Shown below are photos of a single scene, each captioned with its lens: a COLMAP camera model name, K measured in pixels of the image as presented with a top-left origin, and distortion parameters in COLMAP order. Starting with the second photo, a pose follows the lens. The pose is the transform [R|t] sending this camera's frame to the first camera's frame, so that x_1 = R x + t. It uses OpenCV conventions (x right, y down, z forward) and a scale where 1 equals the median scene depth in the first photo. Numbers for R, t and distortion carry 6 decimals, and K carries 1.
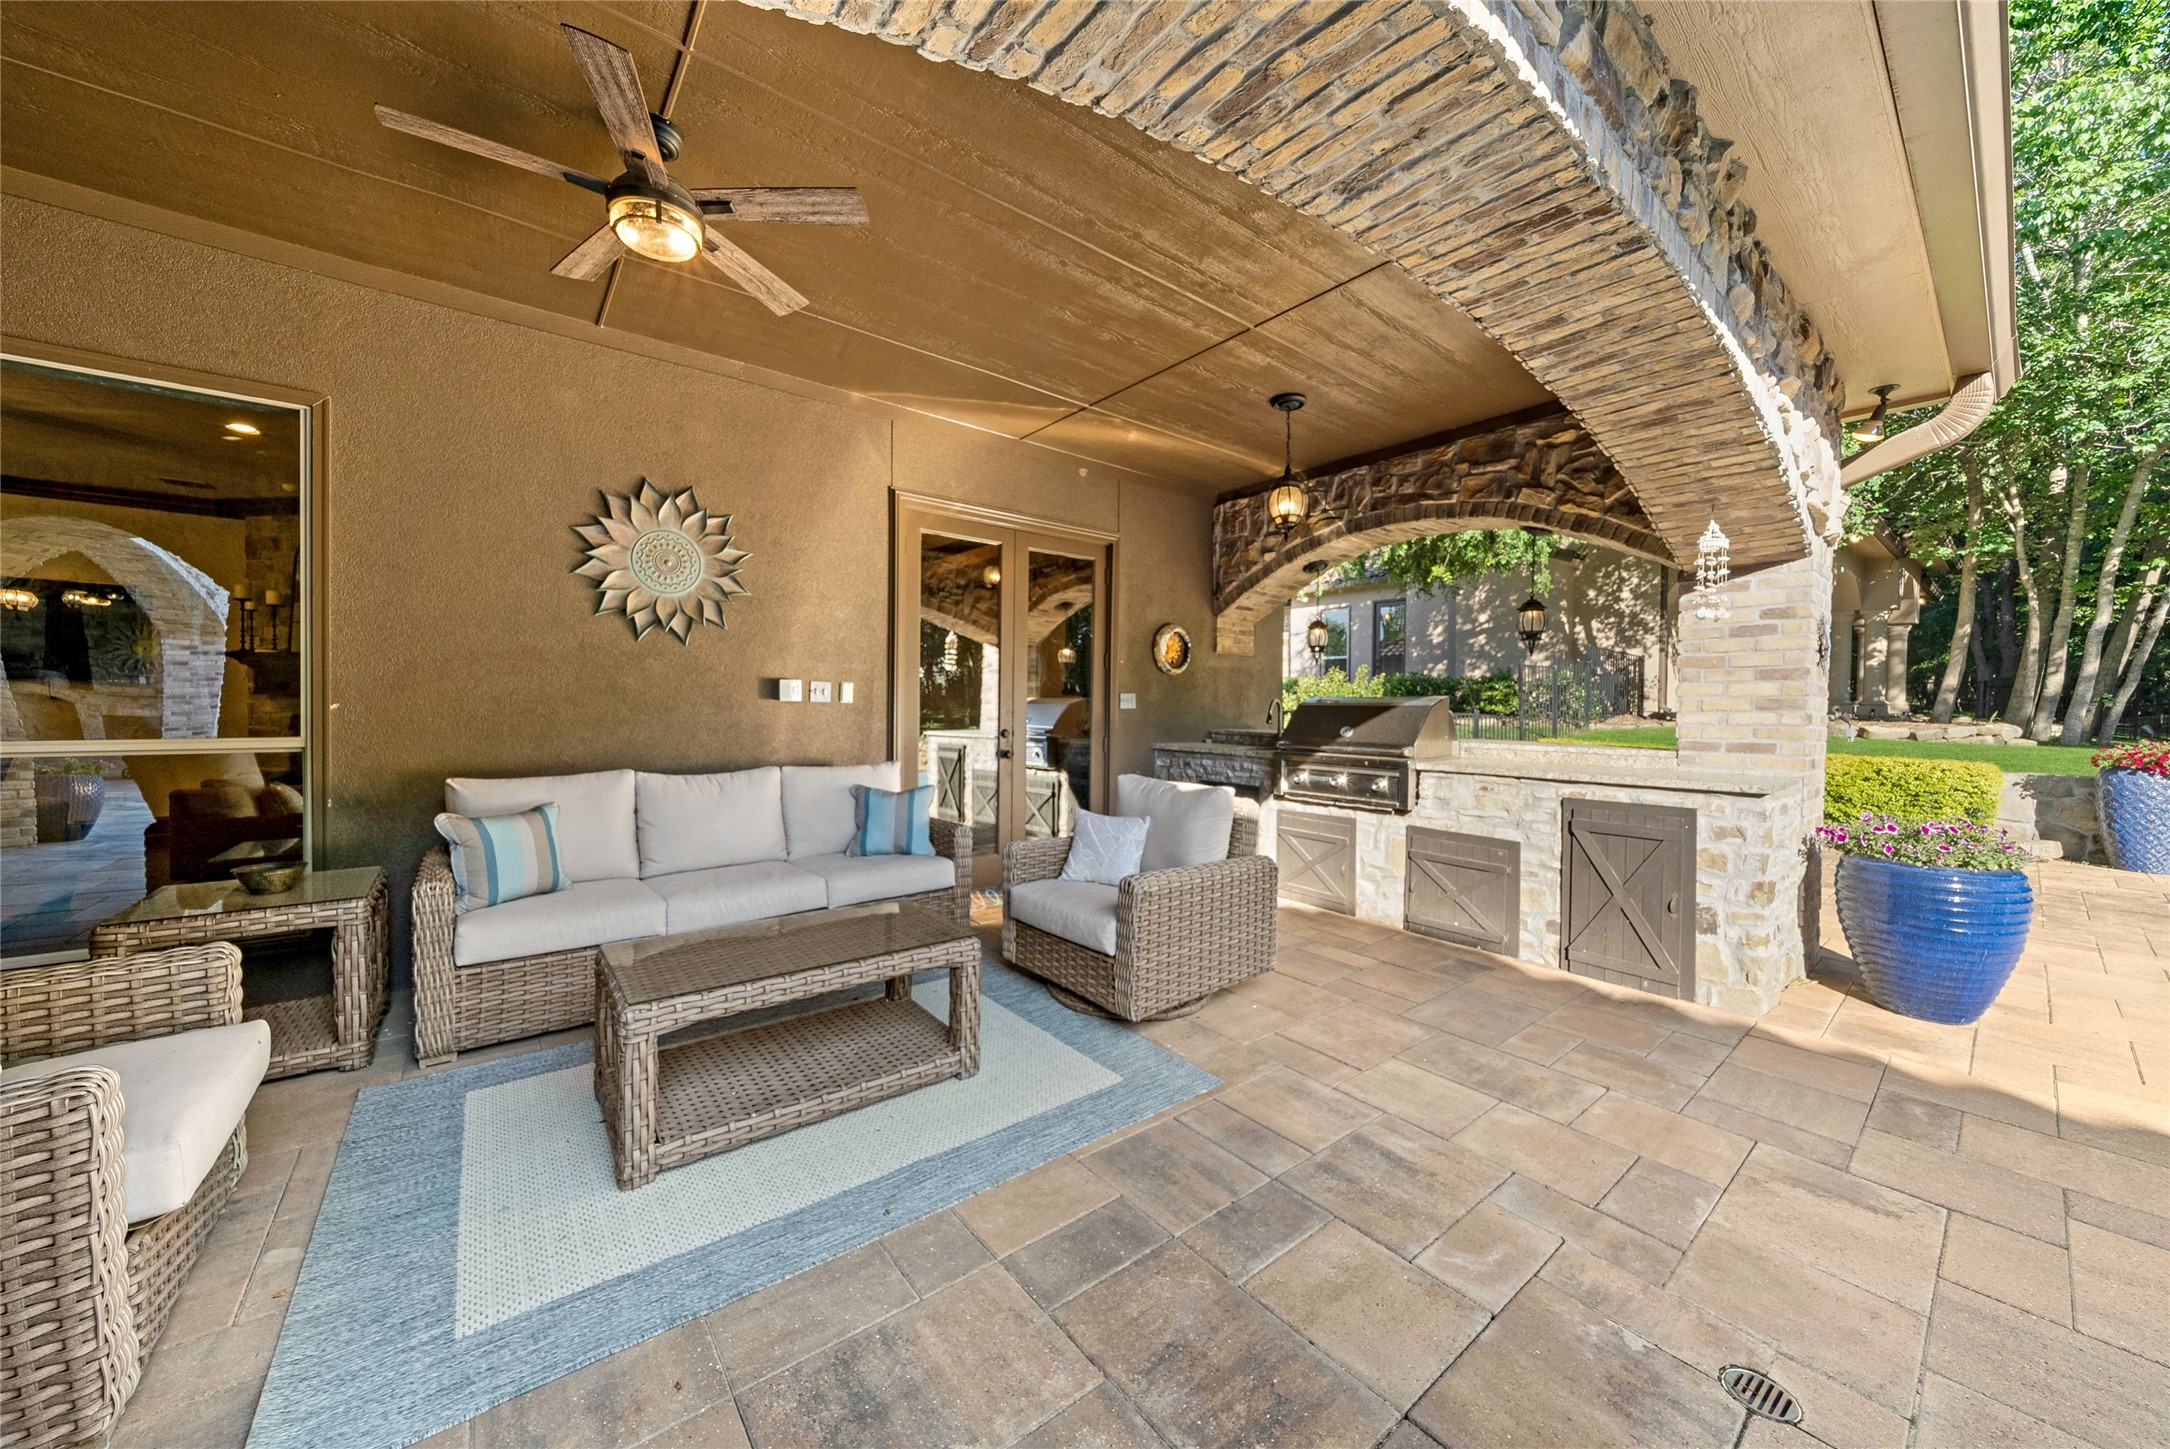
lens RADIAL K [[765.9, 0, 1085.0], [0, 765.9, 724.5], [0, 0, 1]] dist [-0.001797, -0.000184]
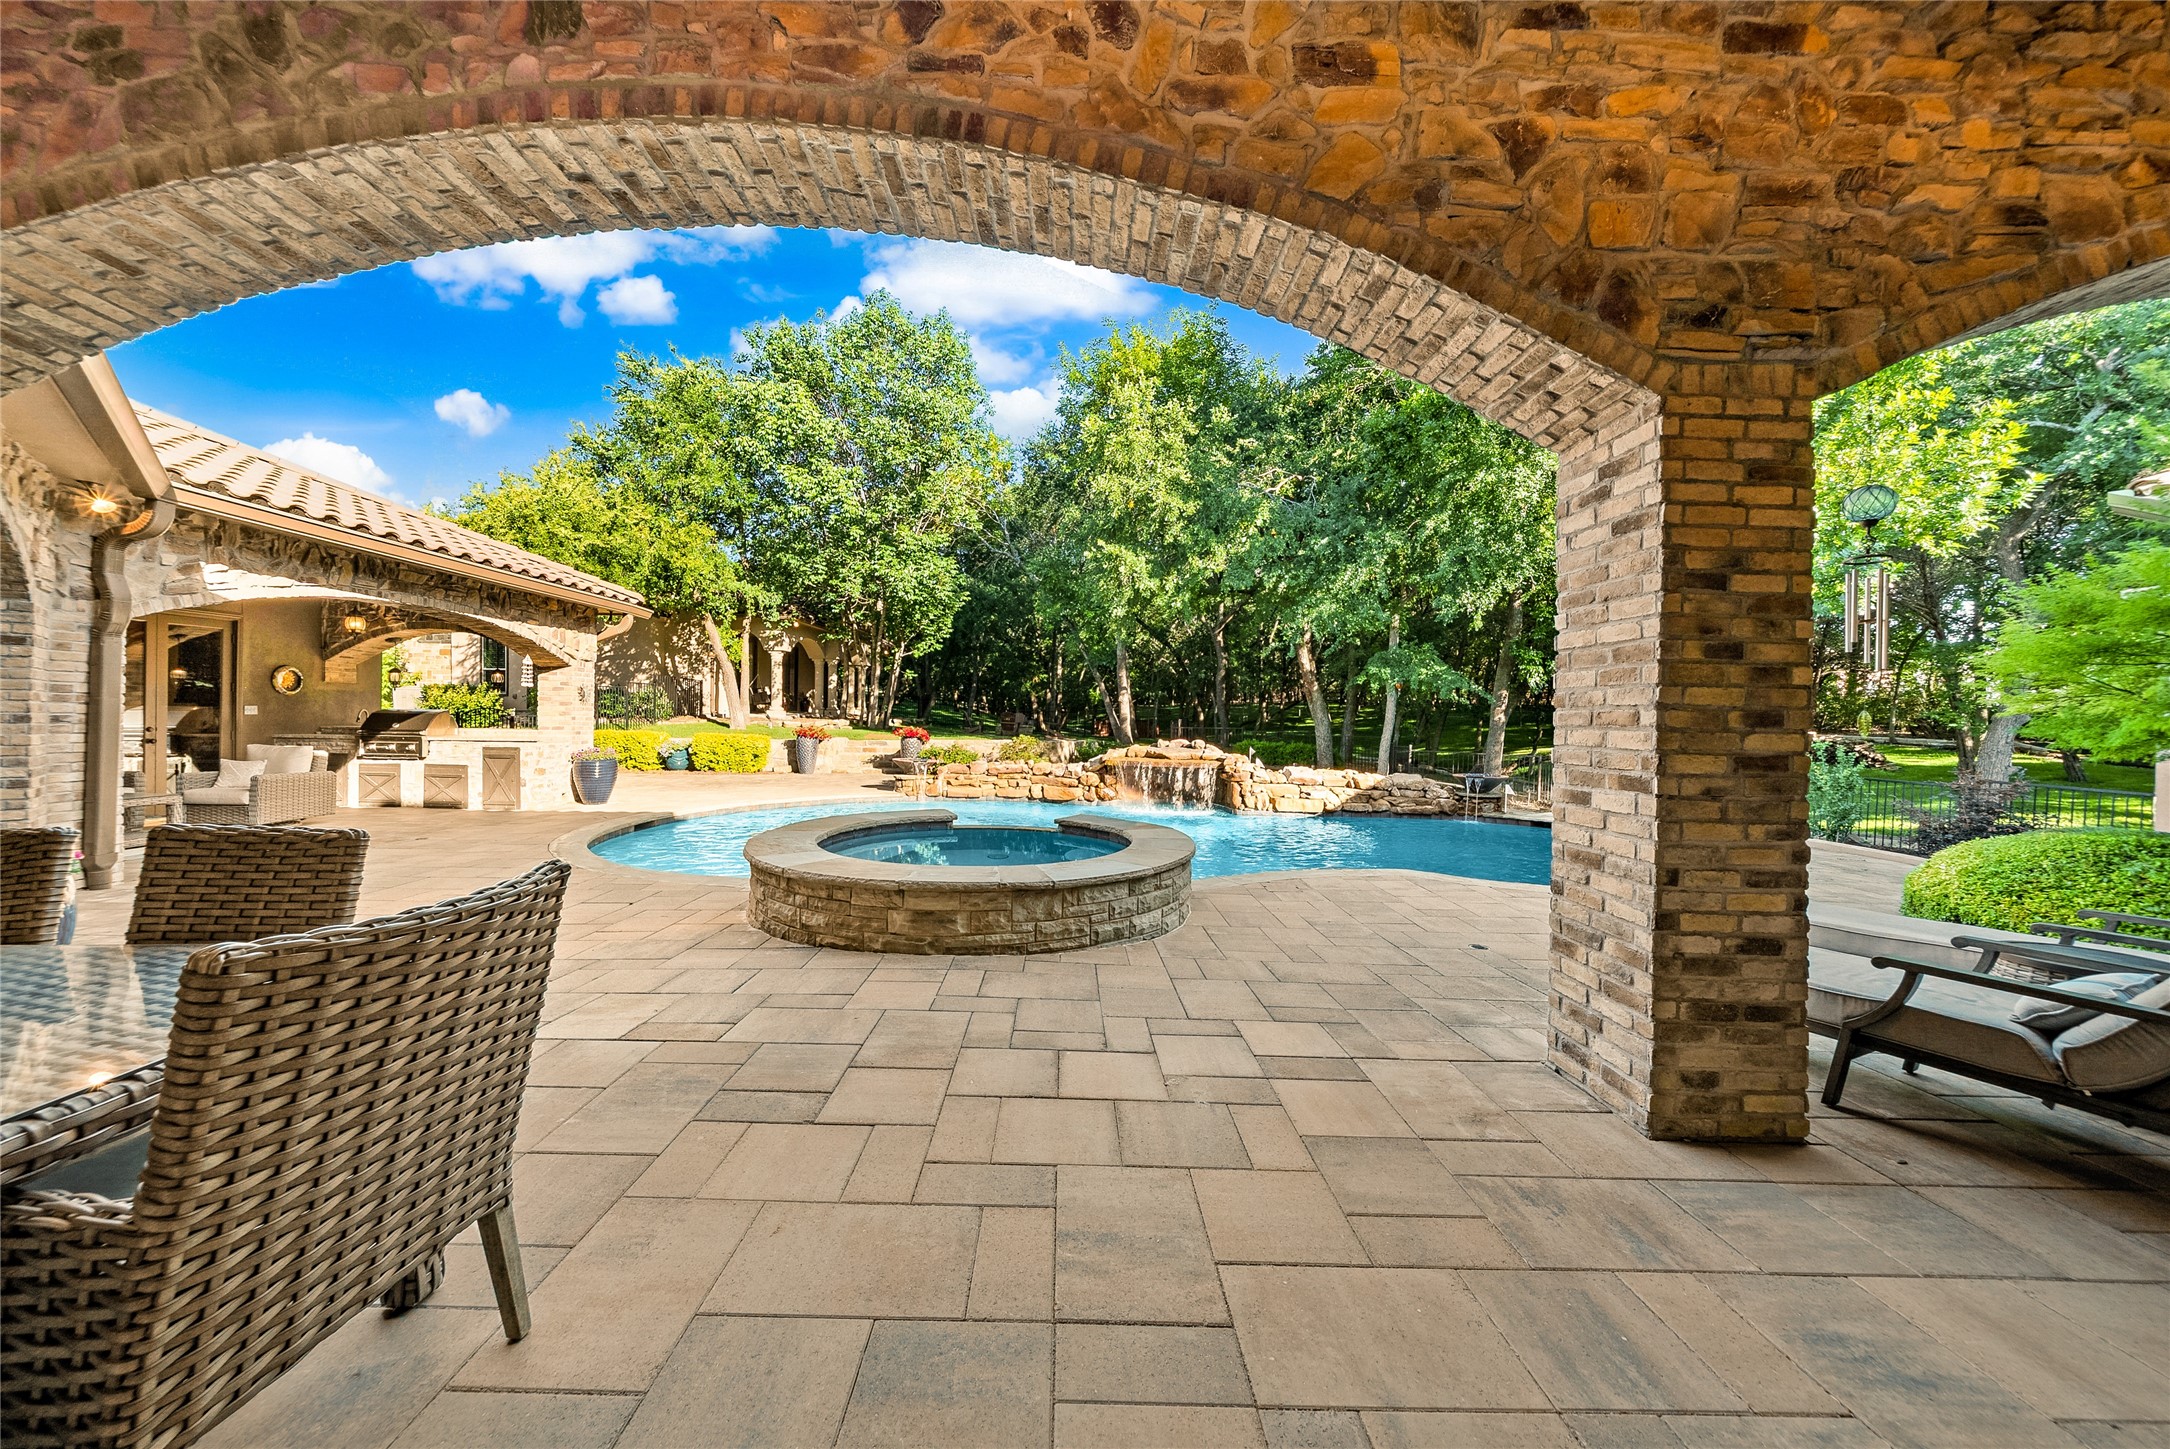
lens RADIAL K [[765.9, 0, 1085.0], [0, 765.9, 724.5], [0, 0, 1]] dist [-0.001797, -0.000184]
pose [[0.626339, -0.012589, 0.779449, -0.108642], [0.010885, 0.999913, 0.007403, 0.009811], [-0.779474, 0.003848, 0.626422, -1.536297]]
